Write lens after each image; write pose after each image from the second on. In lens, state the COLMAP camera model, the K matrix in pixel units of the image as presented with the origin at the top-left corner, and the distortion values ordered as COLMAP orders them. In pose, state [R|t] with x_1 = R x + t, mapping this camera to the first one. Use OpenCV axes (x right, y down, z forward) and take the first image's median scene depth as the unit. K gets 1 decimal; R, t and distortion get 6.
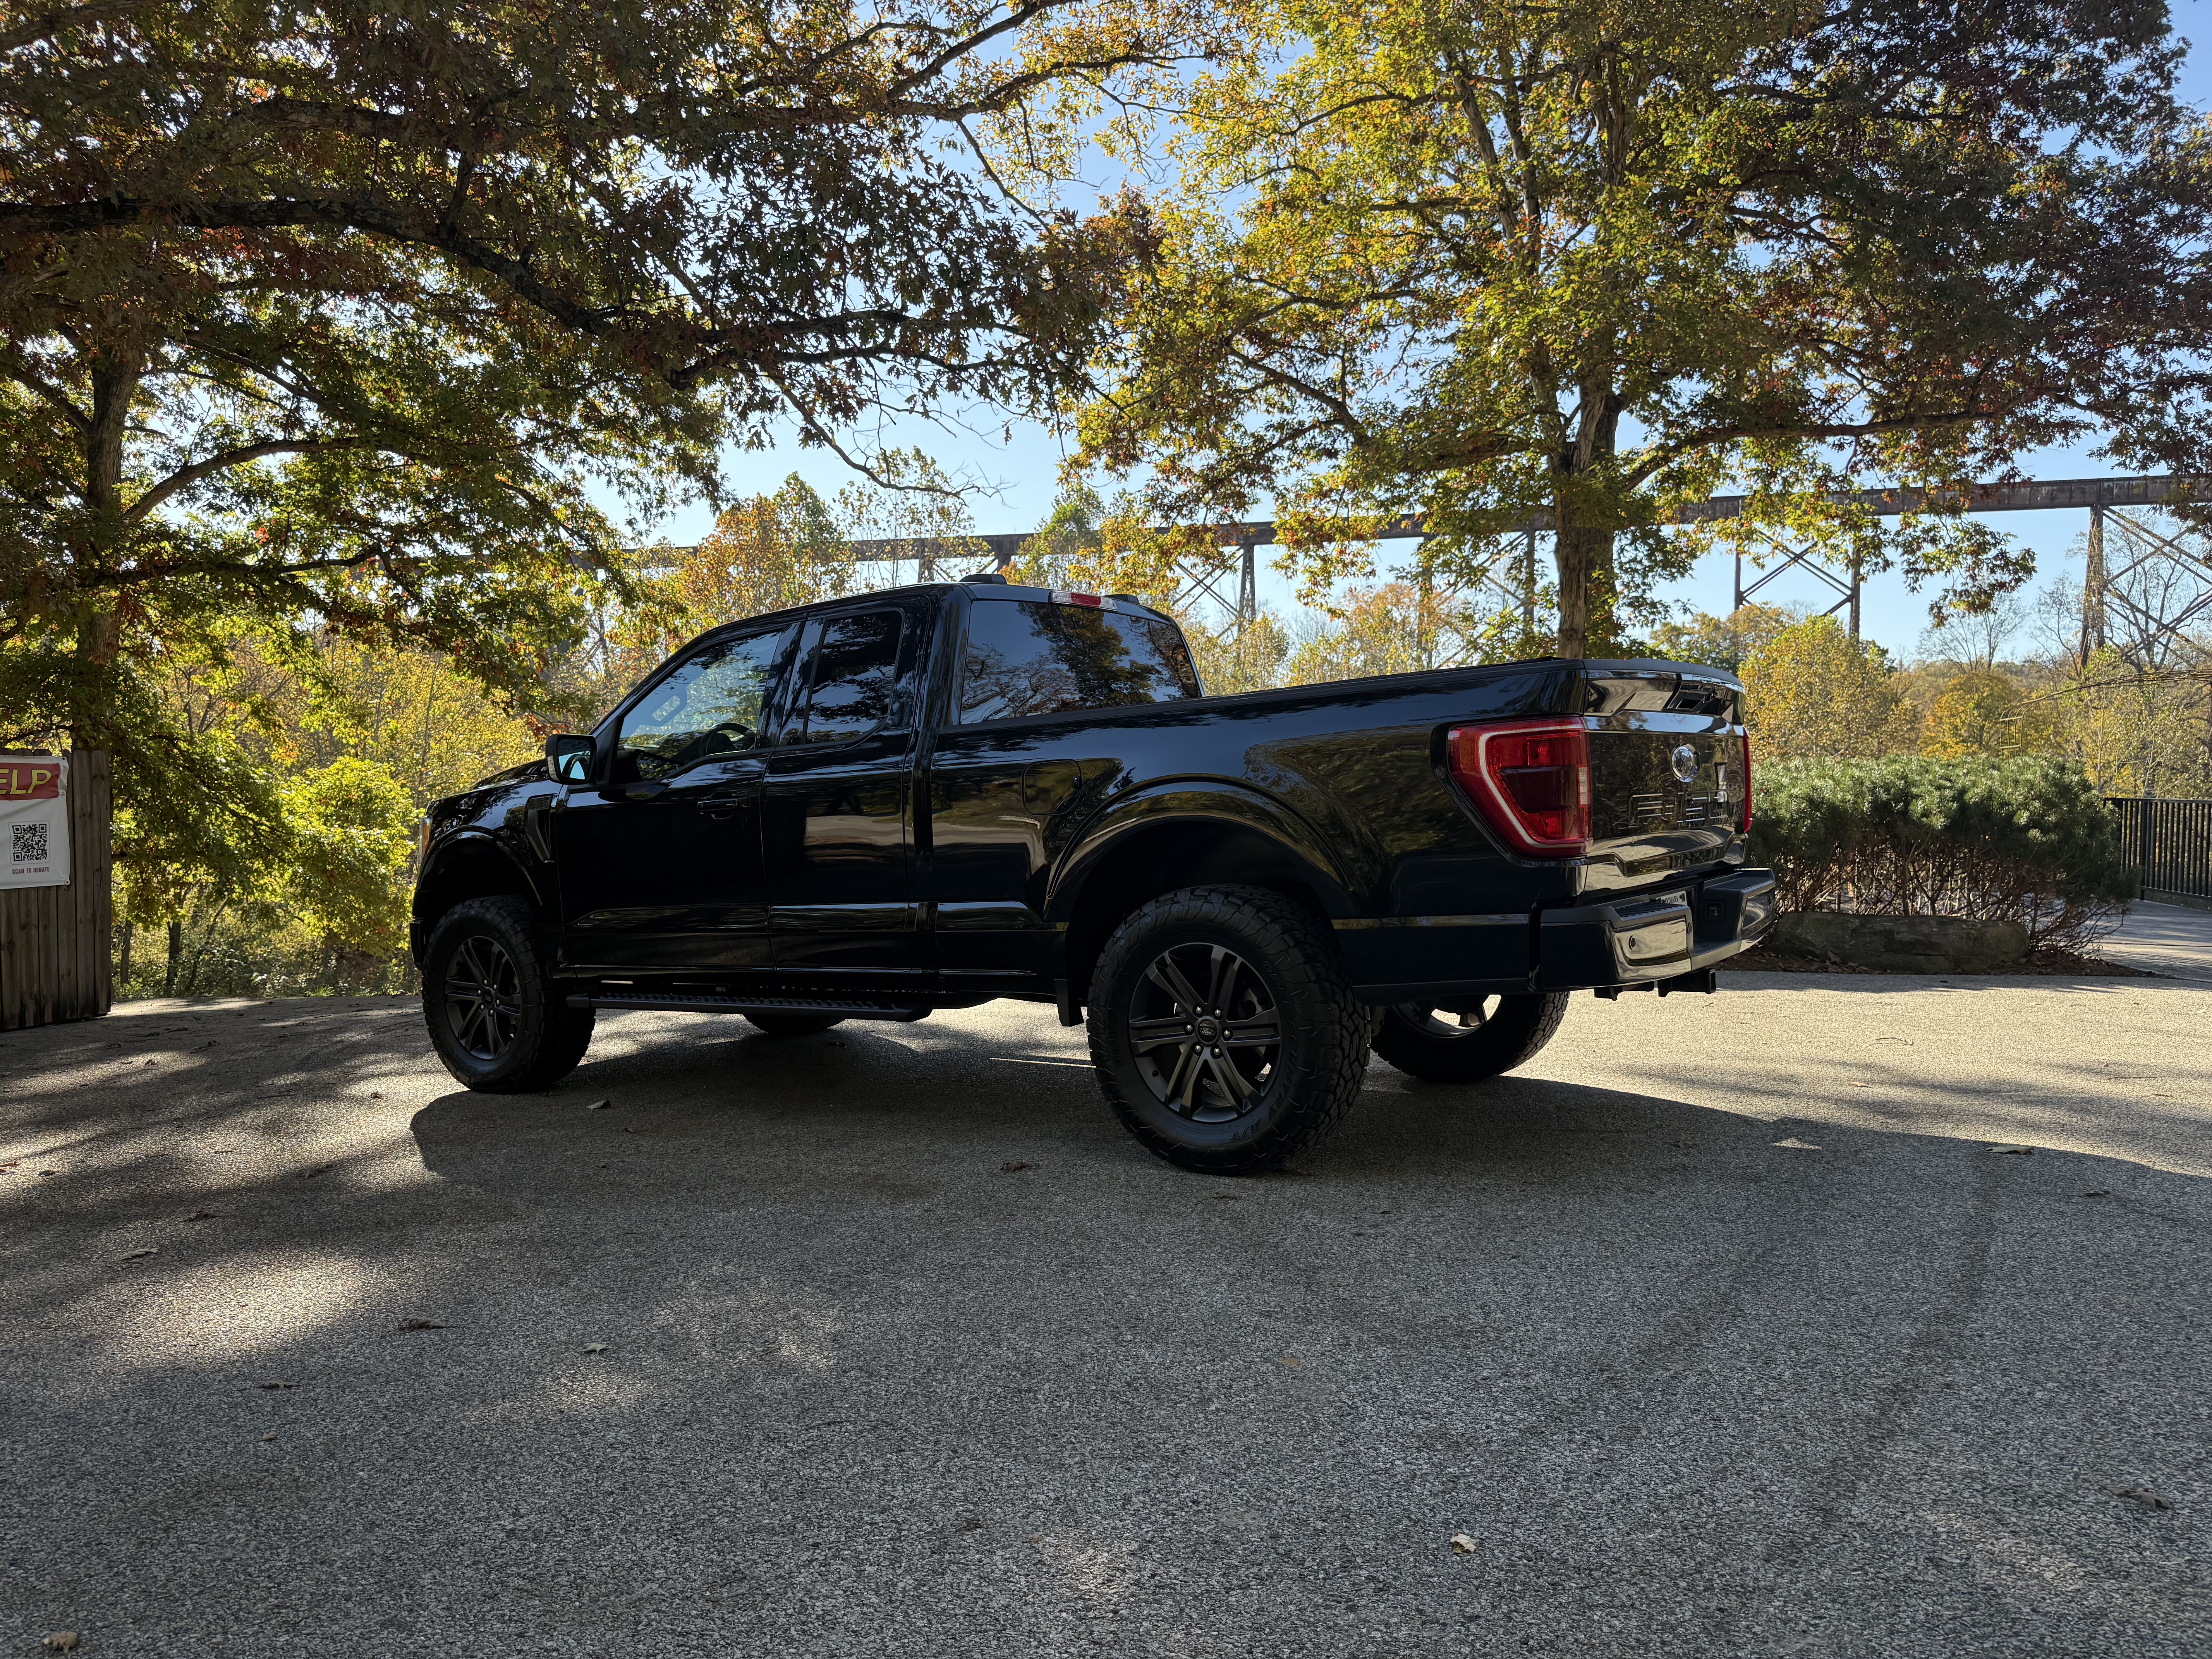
lens RADIAL K [[1556.7, 0, 1071.0], [0, 1556.7, 868.2], [0, 0, 1]] dist [0.038632, -0.053309]
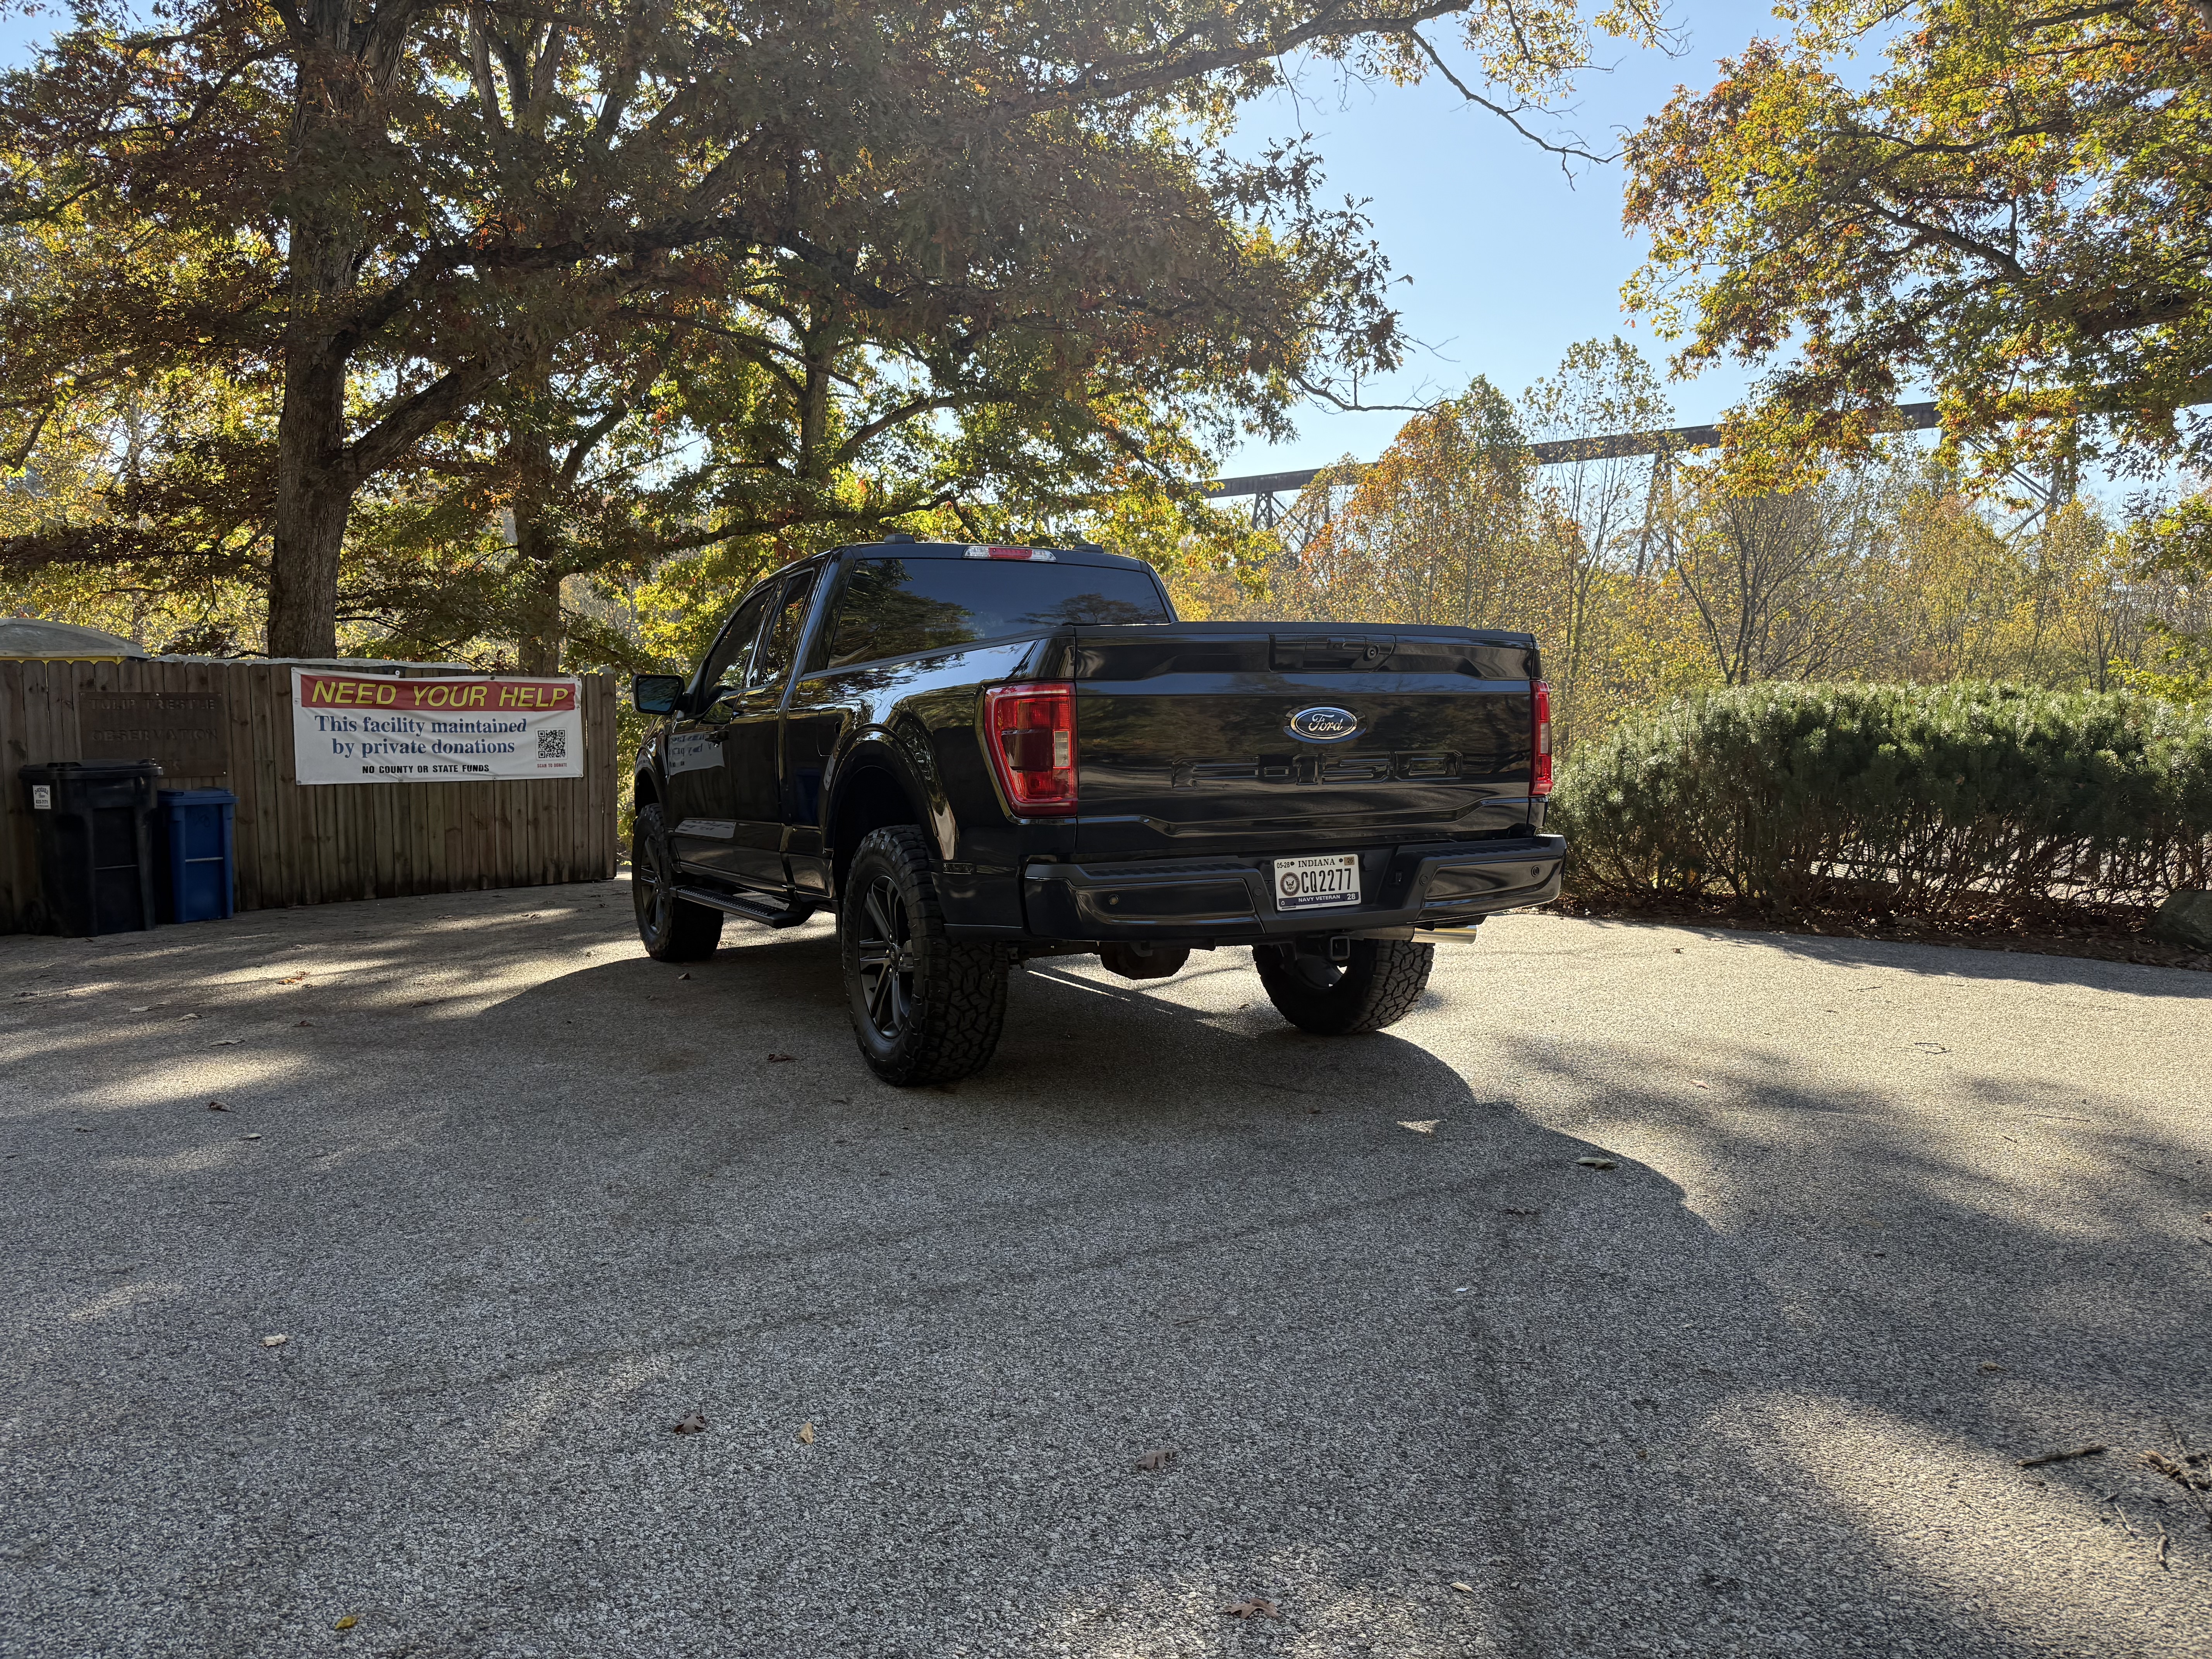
lens RADIAL K [[1556.7, 0, 1098.4], [0, 1556.7, 839.2], [0, 0, 1]] dist [0.038632, -0.053309]
pose [[0.879305, 0.061710, -0.472244, 0.154471], [-0.040464, 0.997665, 0.055027, -0.010918], [0.474537, -0.029277, 0.879749, 0.015718]]
